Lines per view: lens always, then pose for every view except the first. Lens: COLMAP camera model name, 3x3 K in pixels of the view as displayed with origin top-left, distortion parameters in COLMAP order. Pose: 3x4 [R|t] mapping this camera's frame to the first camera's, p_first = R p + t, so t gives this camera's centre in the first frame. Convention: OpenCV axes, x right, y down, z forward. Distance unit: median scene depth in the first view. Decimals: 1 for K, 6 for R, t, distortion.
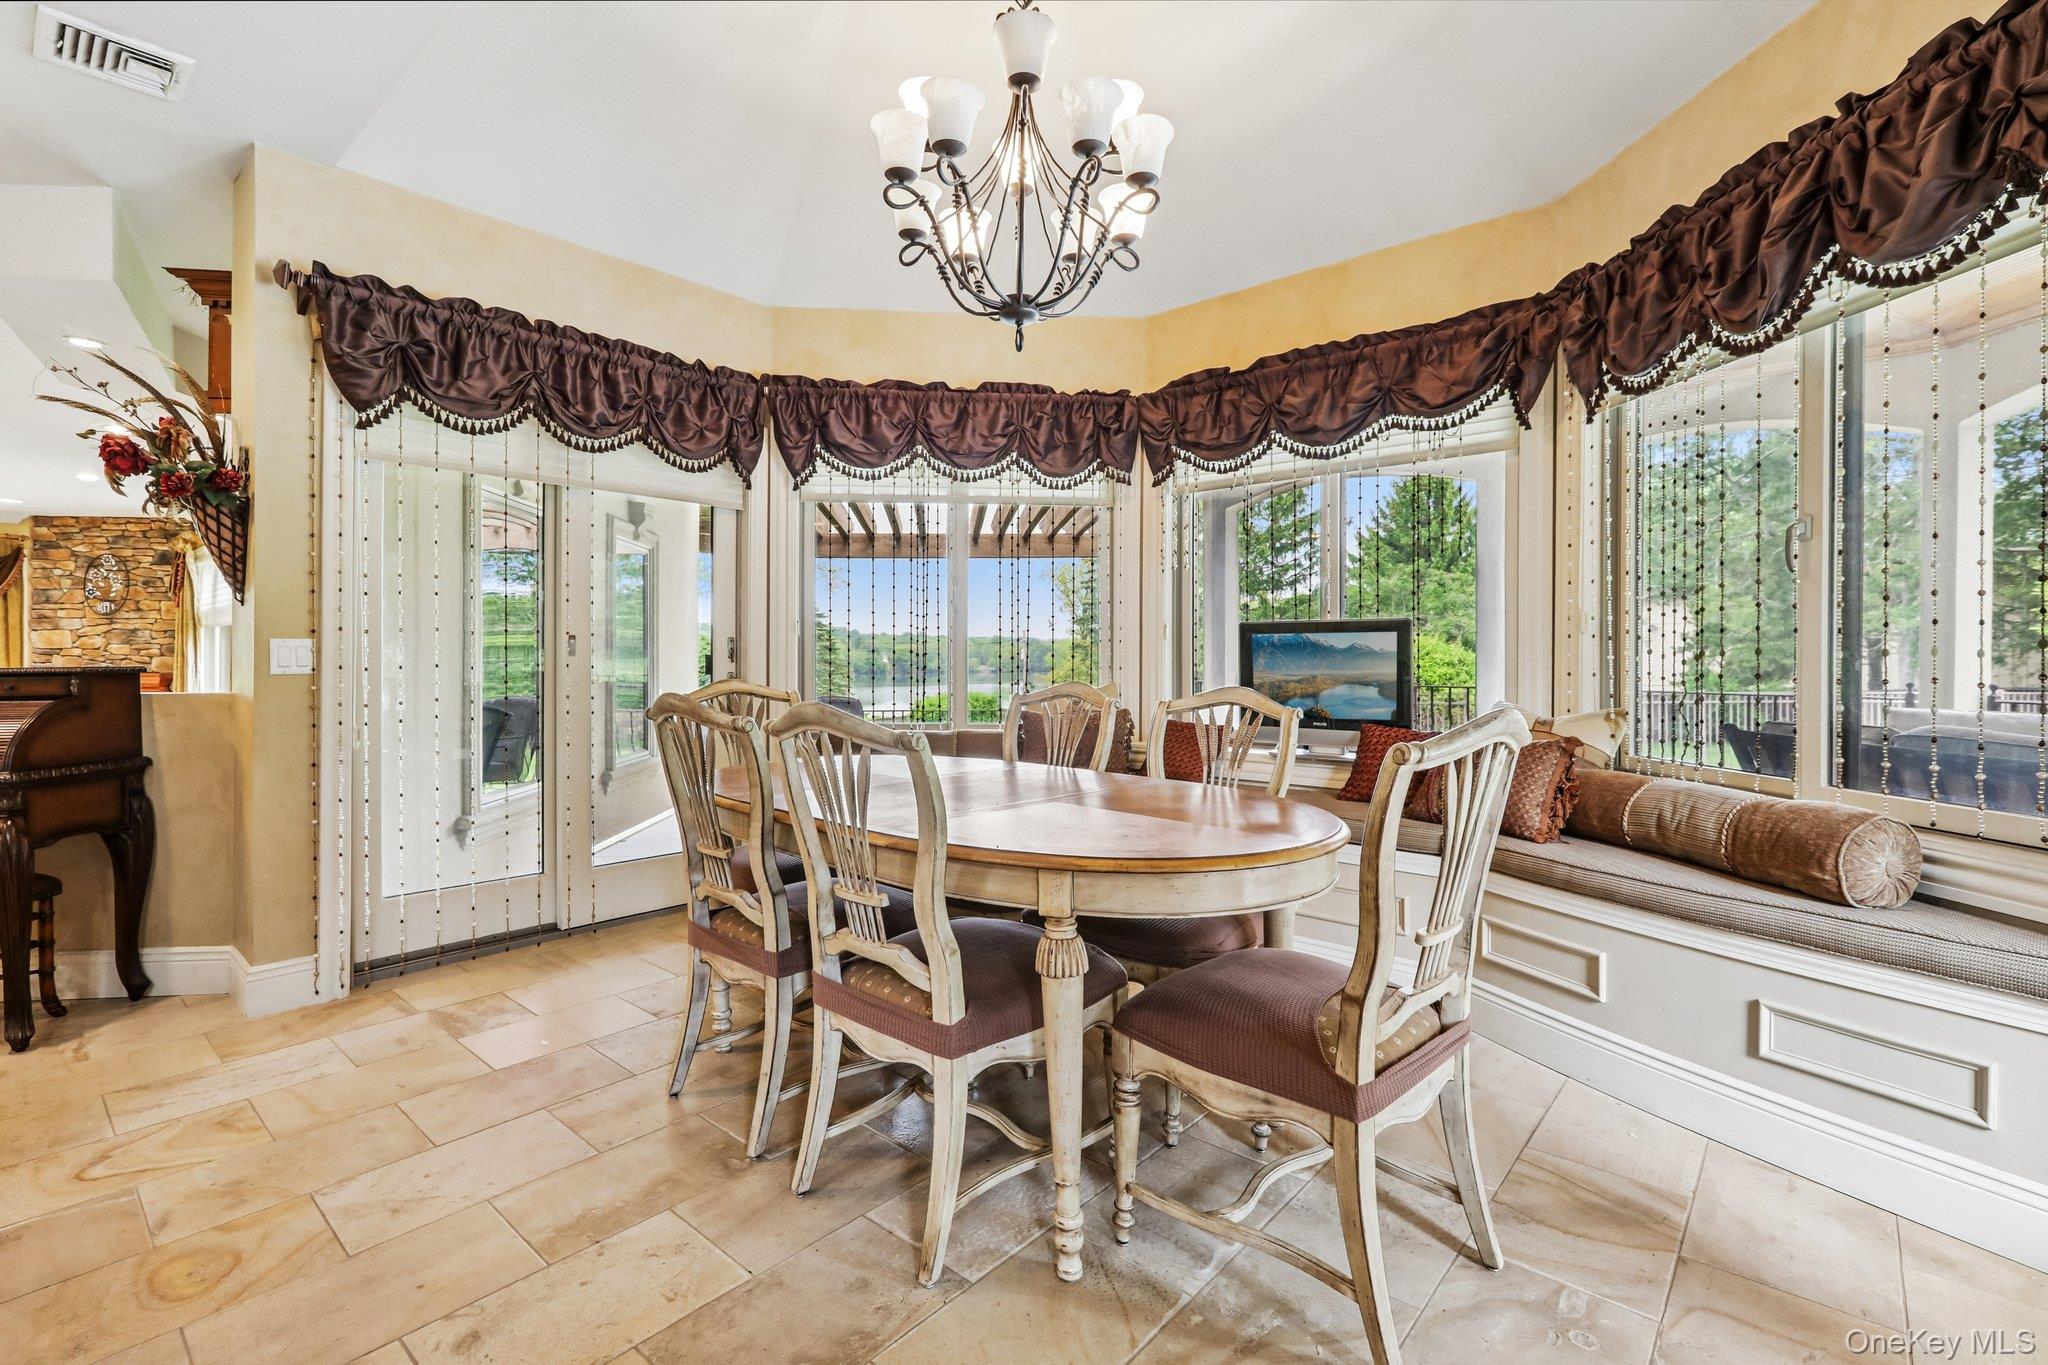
lens RADIAL K [[915.6, 0, 1024.0], [0, 915.6, 682.5], [0, 0, 1]] dist [-0.001048, -0.000390]
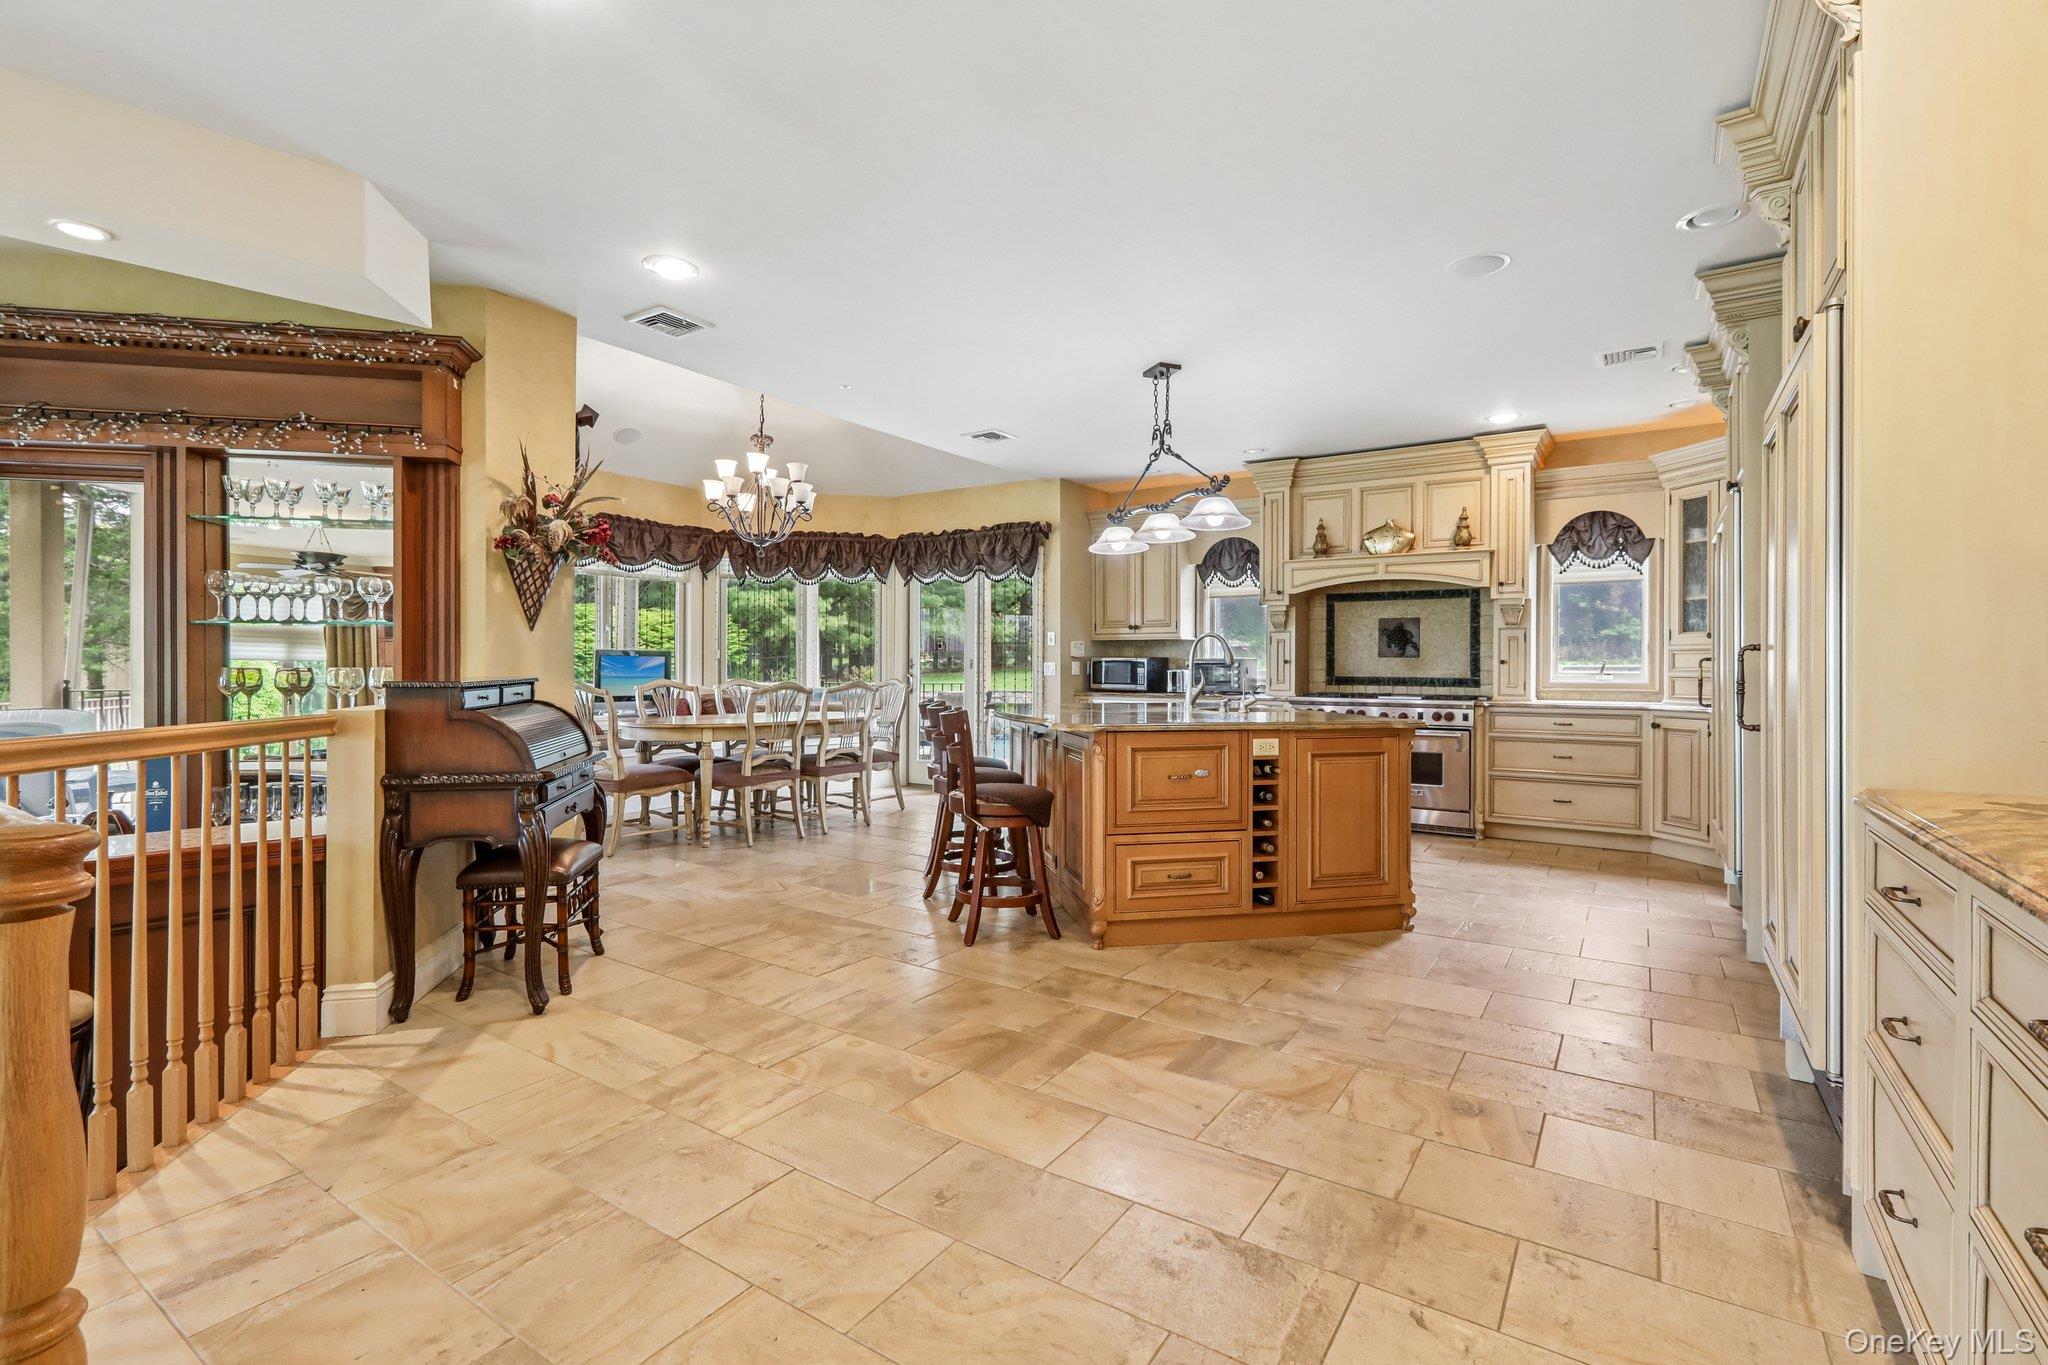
lens RADIAL K [[931.3, 0, 1031.9], [0, 931.3, 658.5], [0, 0, 1]] dist [-0.002567, -0.000749]
pose [[-0.139307, 0.006551, 0.990228, -2.138397], [0.017693, 0.999835, -0.004125, -0.028950], [-0.990091, 0.016945, -0.139400, 0.456739]]
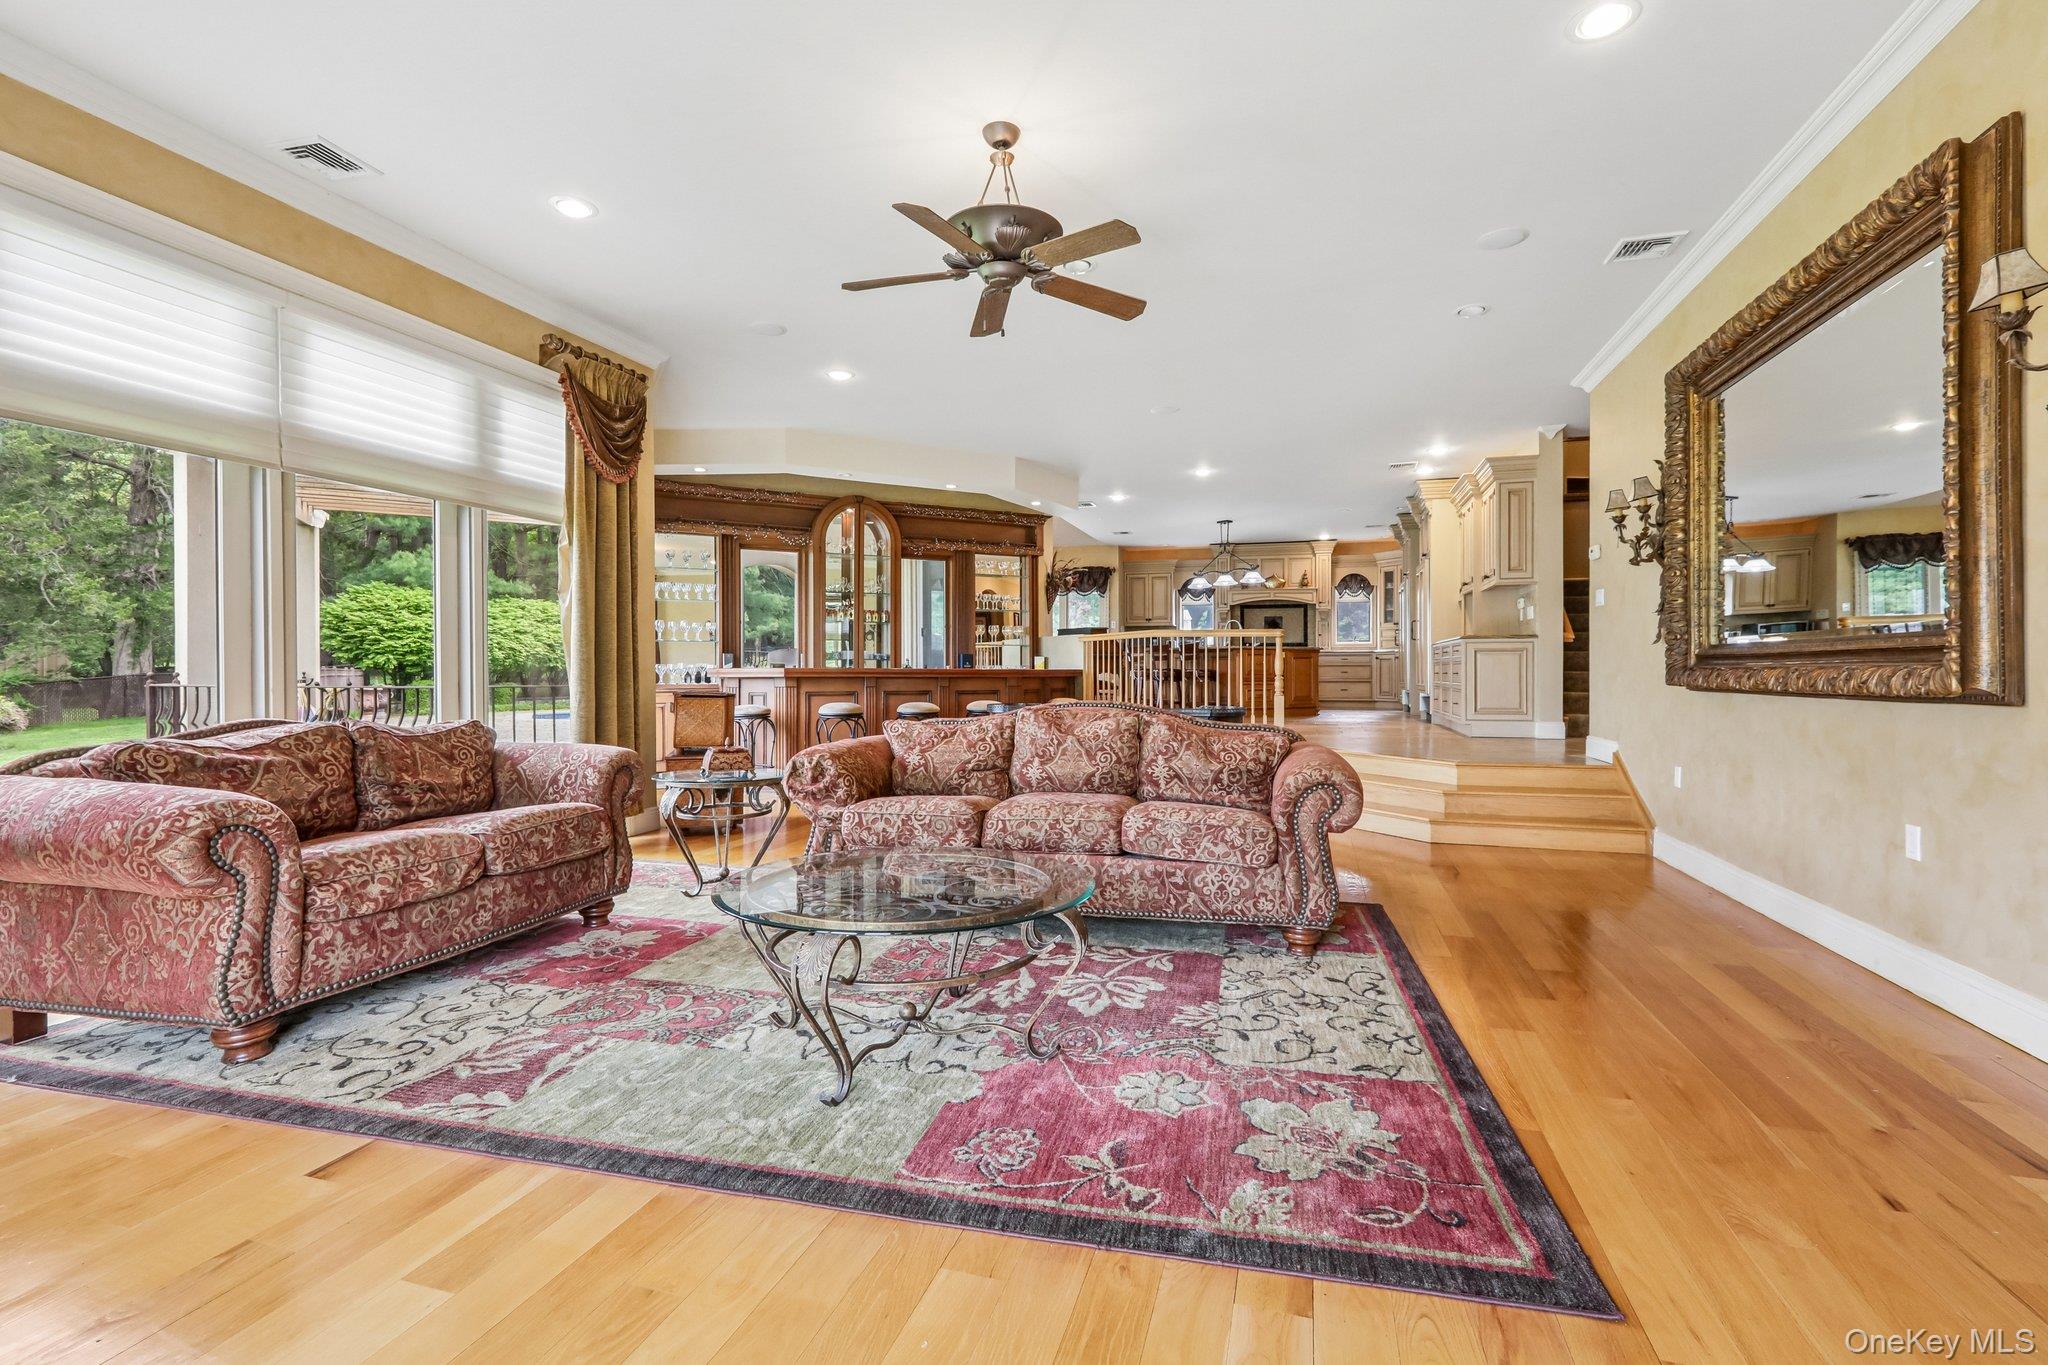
lens RADIAL K [[931.3, 0, 1031.9], [0, 931.3, 658.5], [0, 0, 1]] dist [-0.002567, -0.000749]
pose [[-0.418440, 0.006902, 0.908218, -4.042082], [0.019695, 0.999805, 0.001476, 0.073328], [-0.908031, 0.018505, -0.418494, 2.537257]]
